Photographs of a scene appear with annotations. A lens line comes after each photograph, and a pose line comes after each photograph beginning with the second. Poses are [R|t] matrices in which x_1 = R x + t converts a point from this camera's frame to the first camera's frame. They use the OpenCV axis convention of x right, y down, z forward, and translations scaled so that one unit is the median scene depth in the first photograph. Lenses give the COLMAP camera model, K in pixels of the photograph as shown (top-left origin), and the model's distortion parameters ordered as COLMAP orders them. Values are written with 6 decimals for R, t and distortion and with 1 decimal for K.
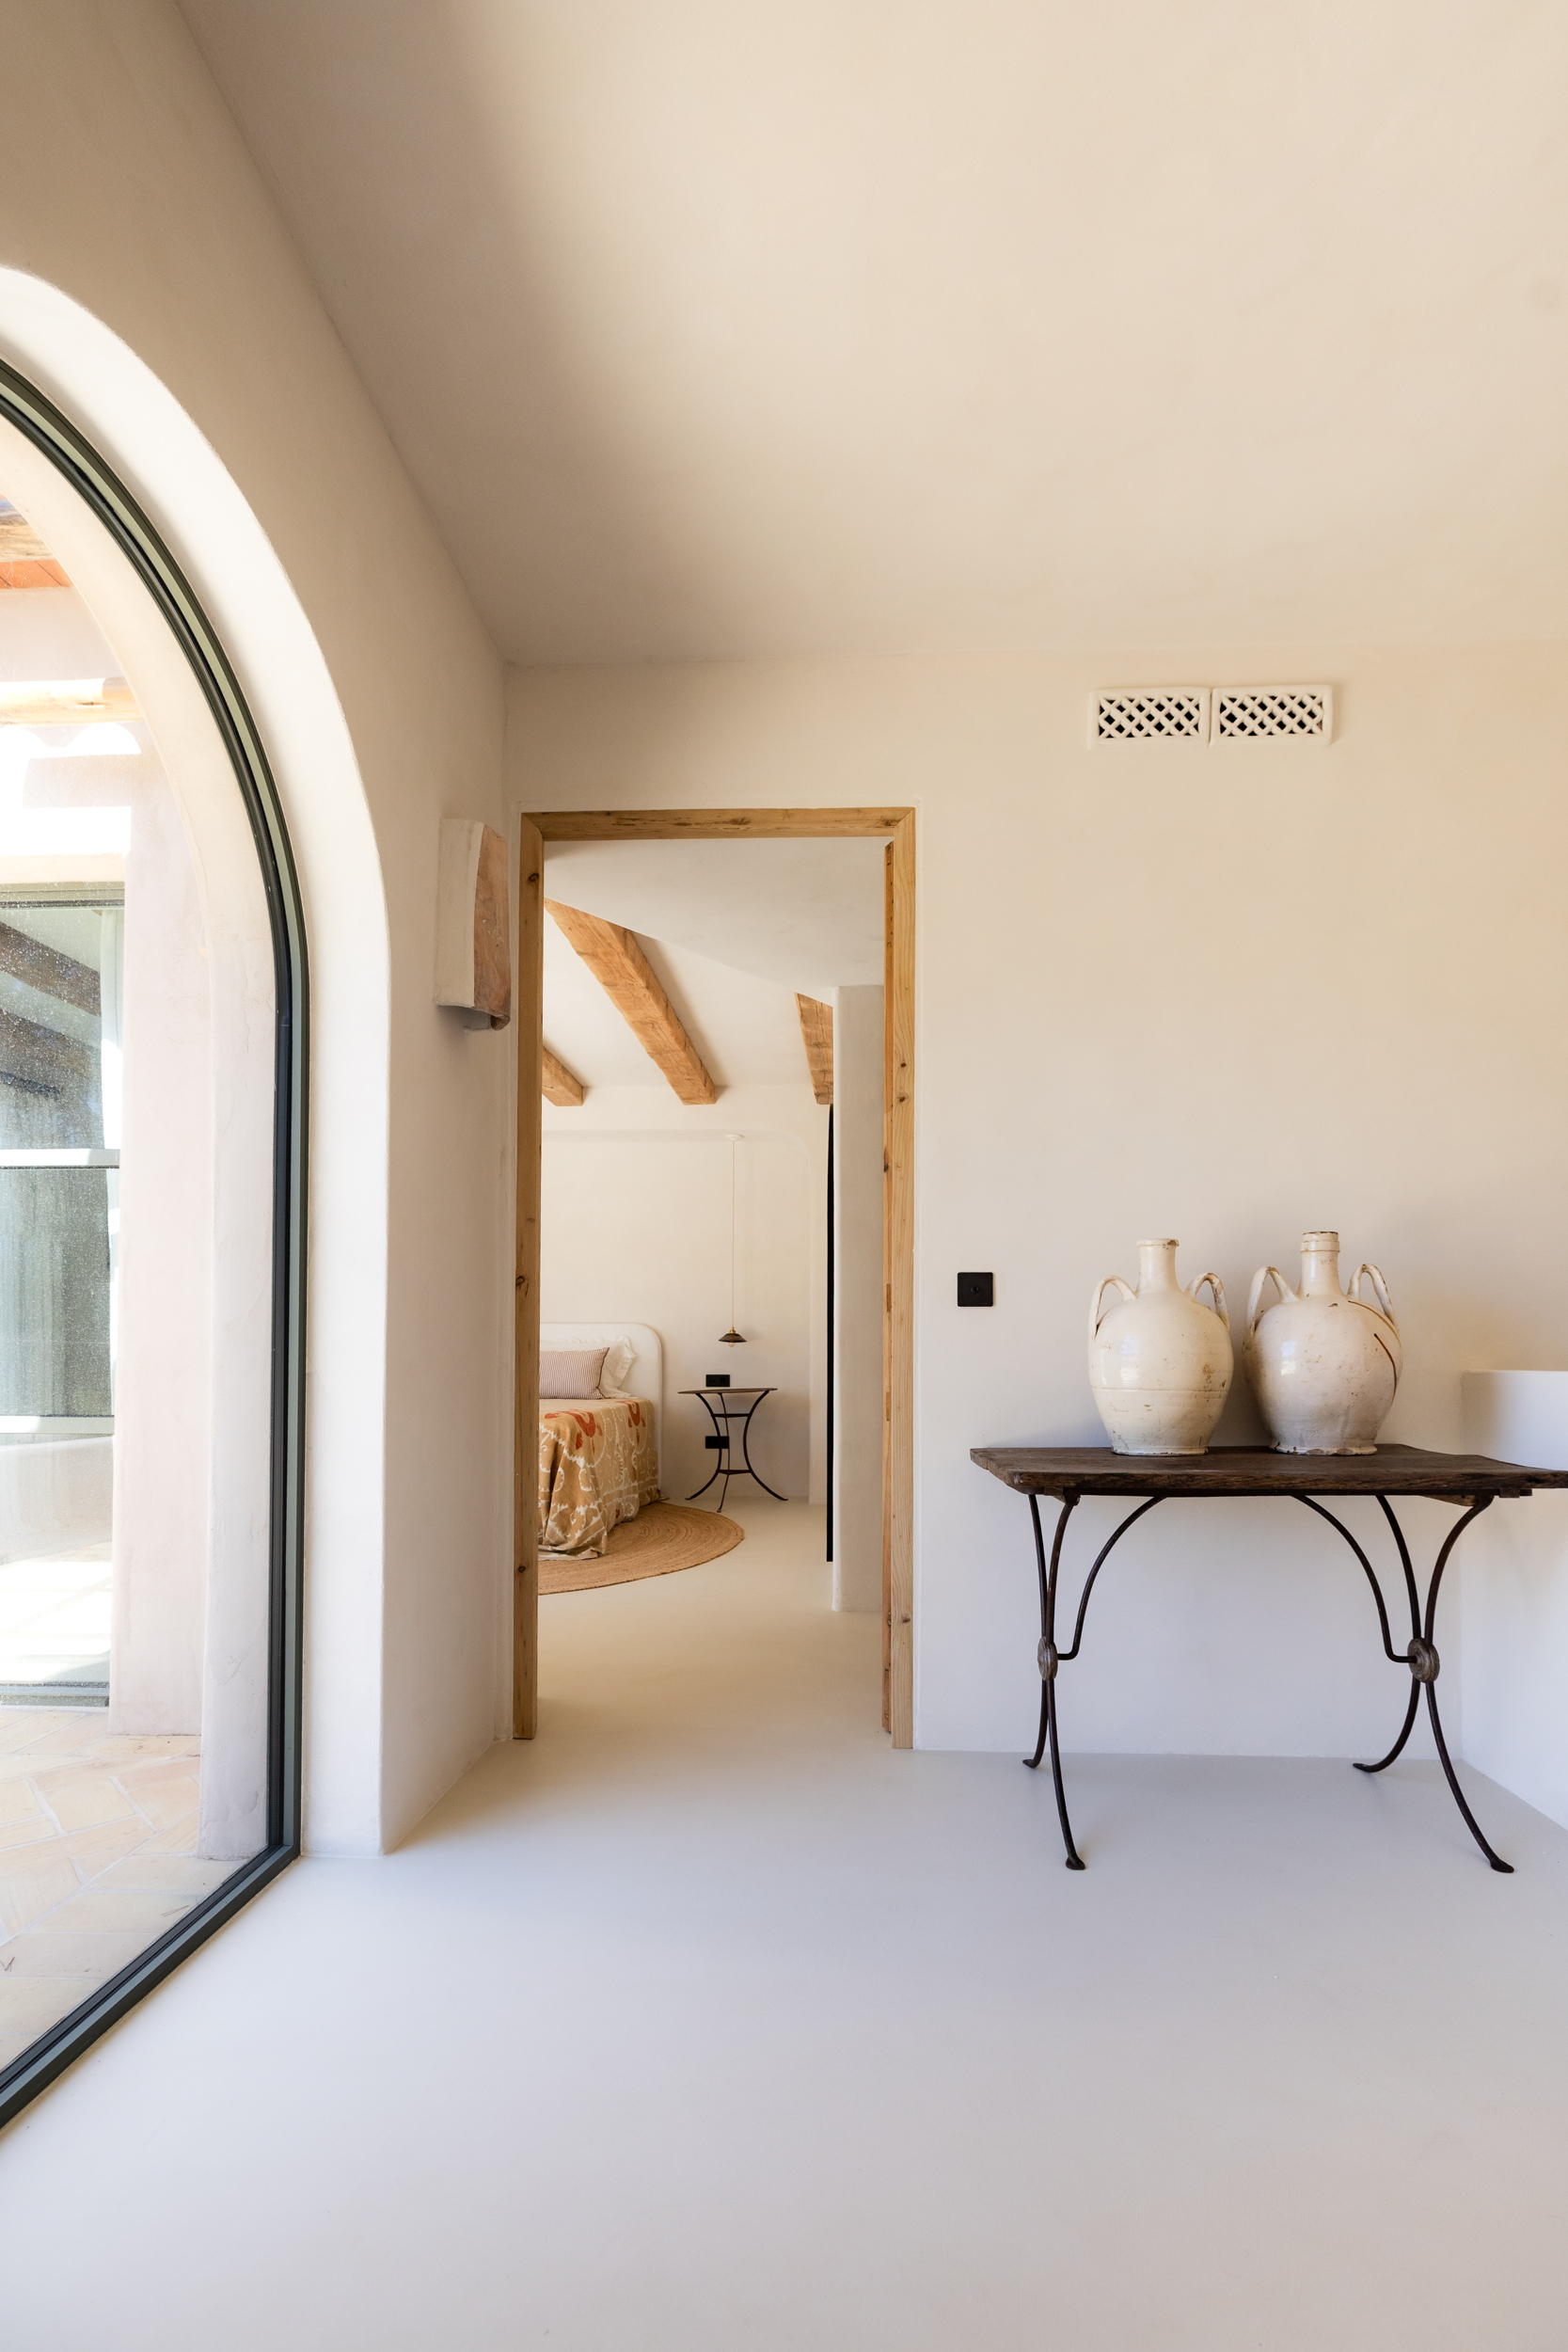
lens RADIAL K [[1008.8, 0, 829.7], [0, 1008.8, 1344.5], [0, 0, 1]] dist [-0.001039, 0.000452]
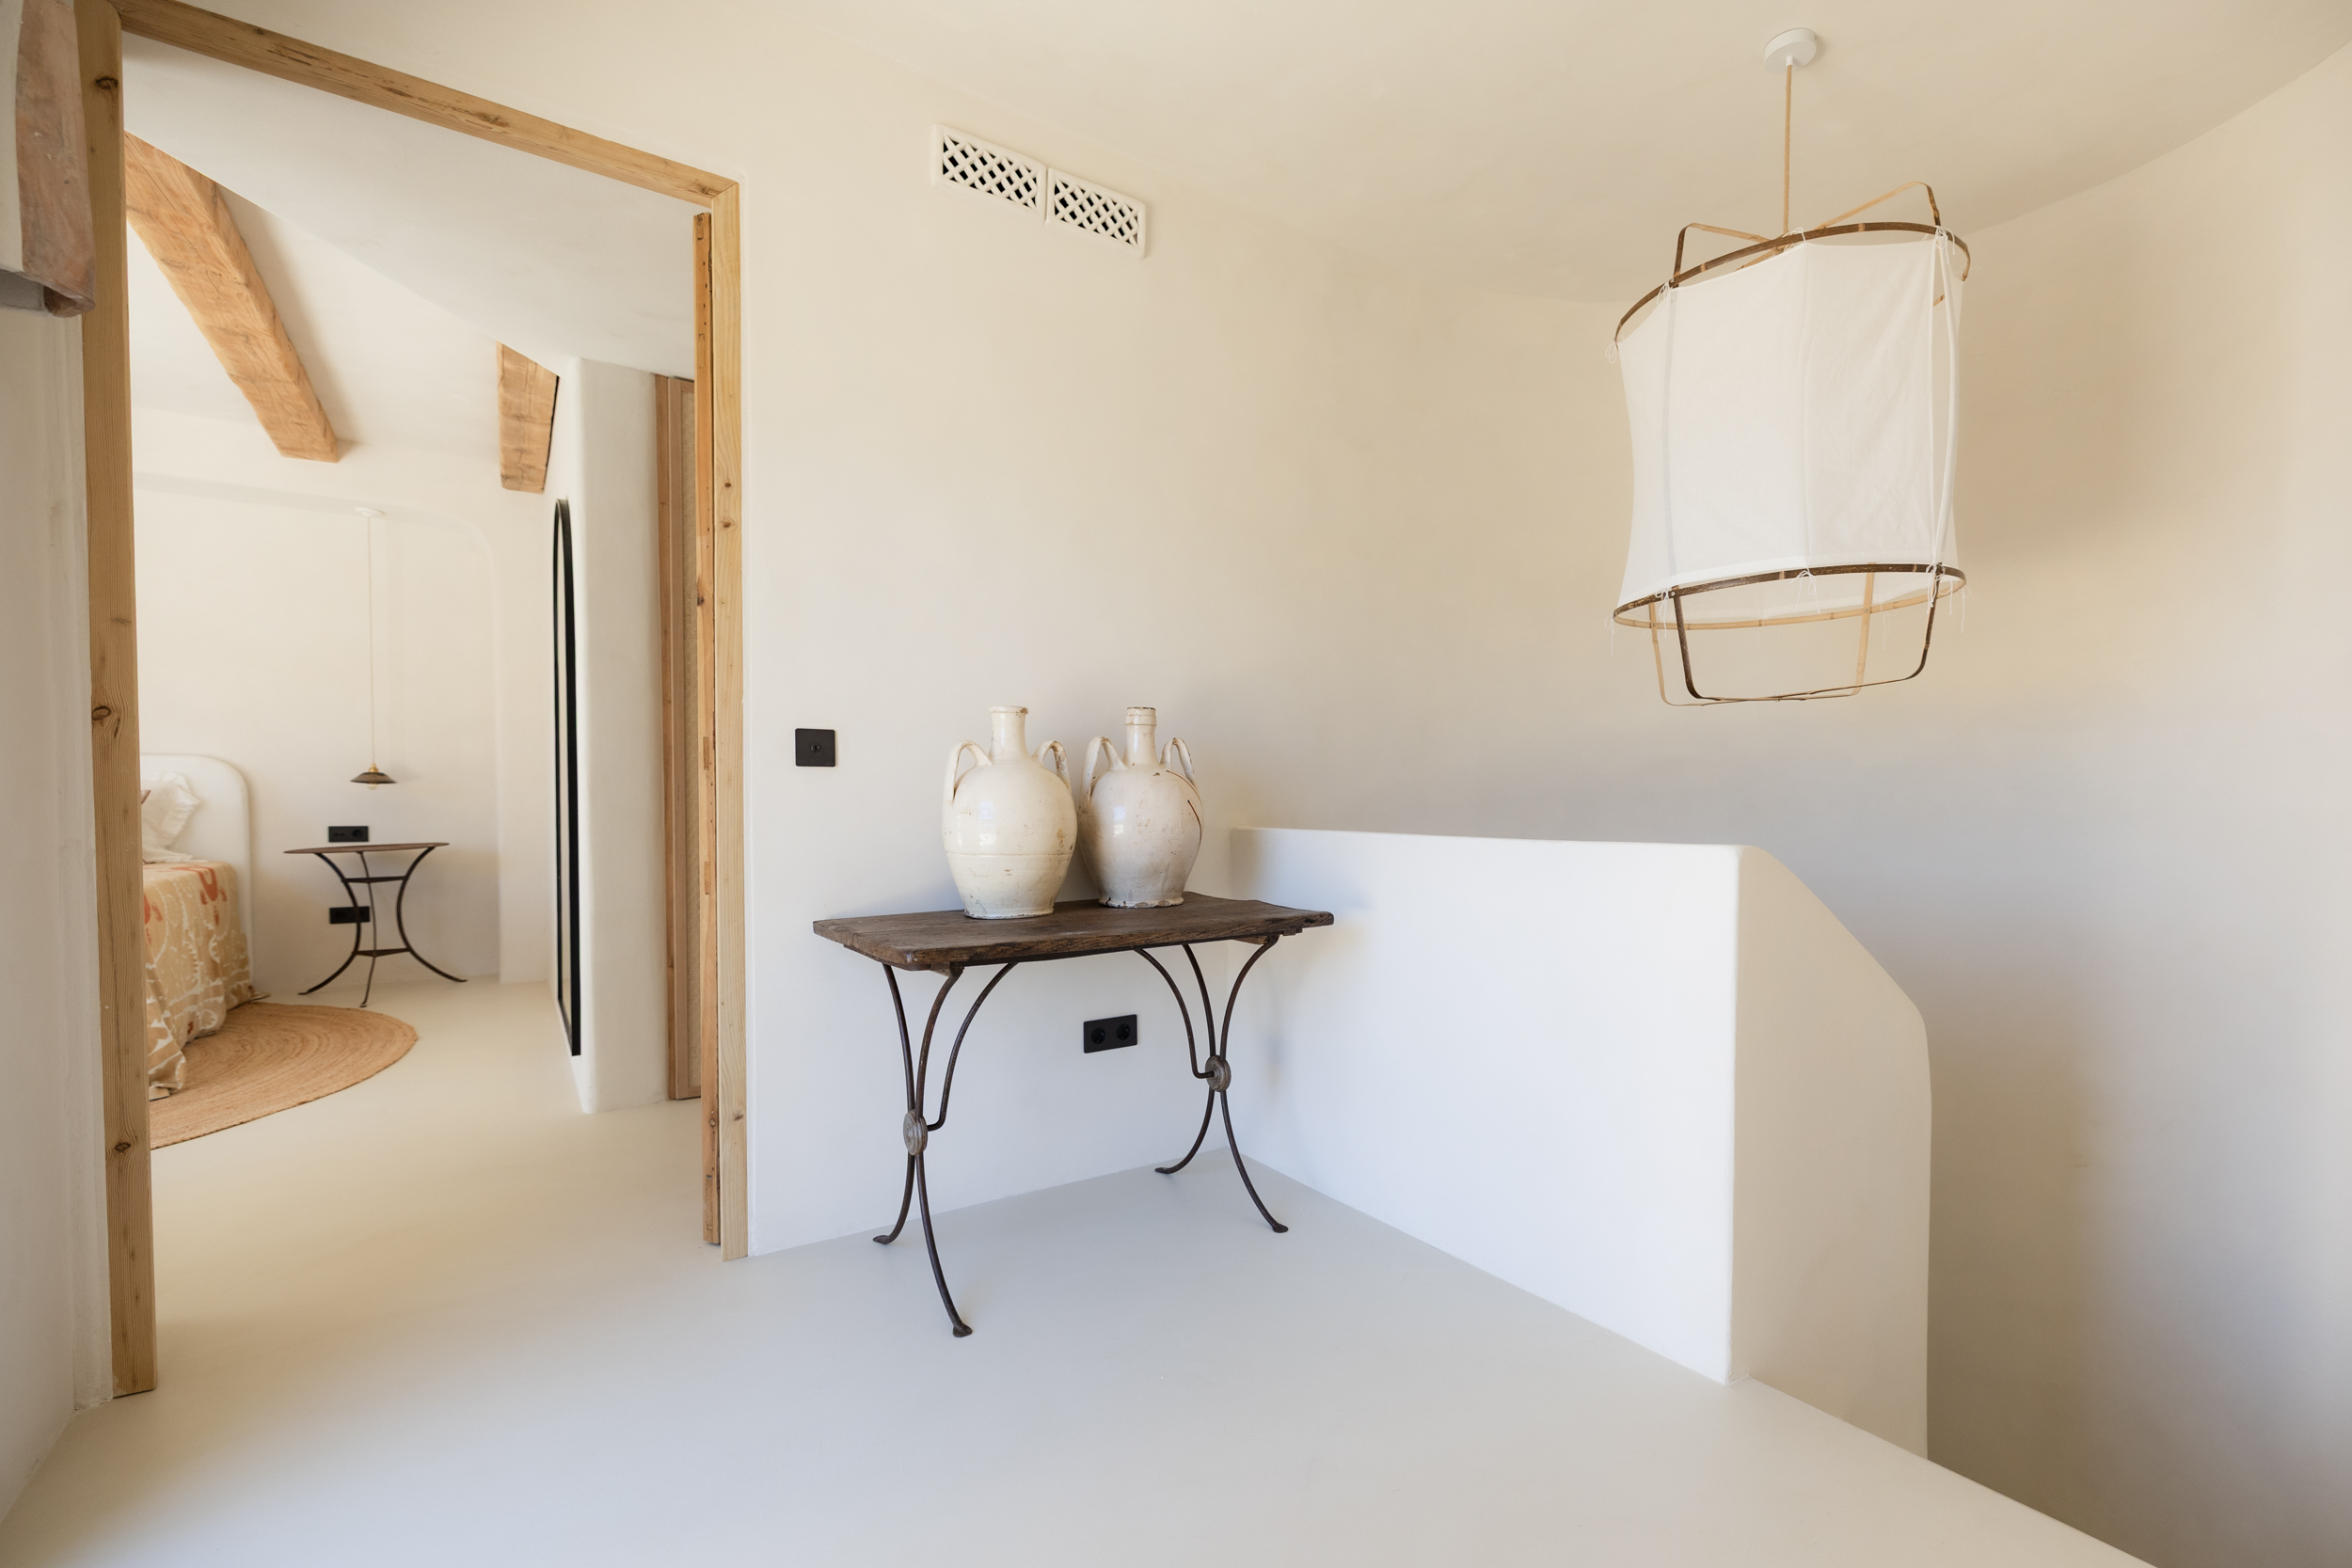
lens RADIAL K [[1008.8, 0, 1176.4], [0, 1008.8, 829.3], [0, 0, 1]] dist [-0.001039, 0.000452]
pose [[0.812601, -0.016930, 0.582574, -0.123476], [-0.012165, 0.998868, 0.045995, -0.026298], [-0.582693, -0.044463, 0.811475, 0.061551]]
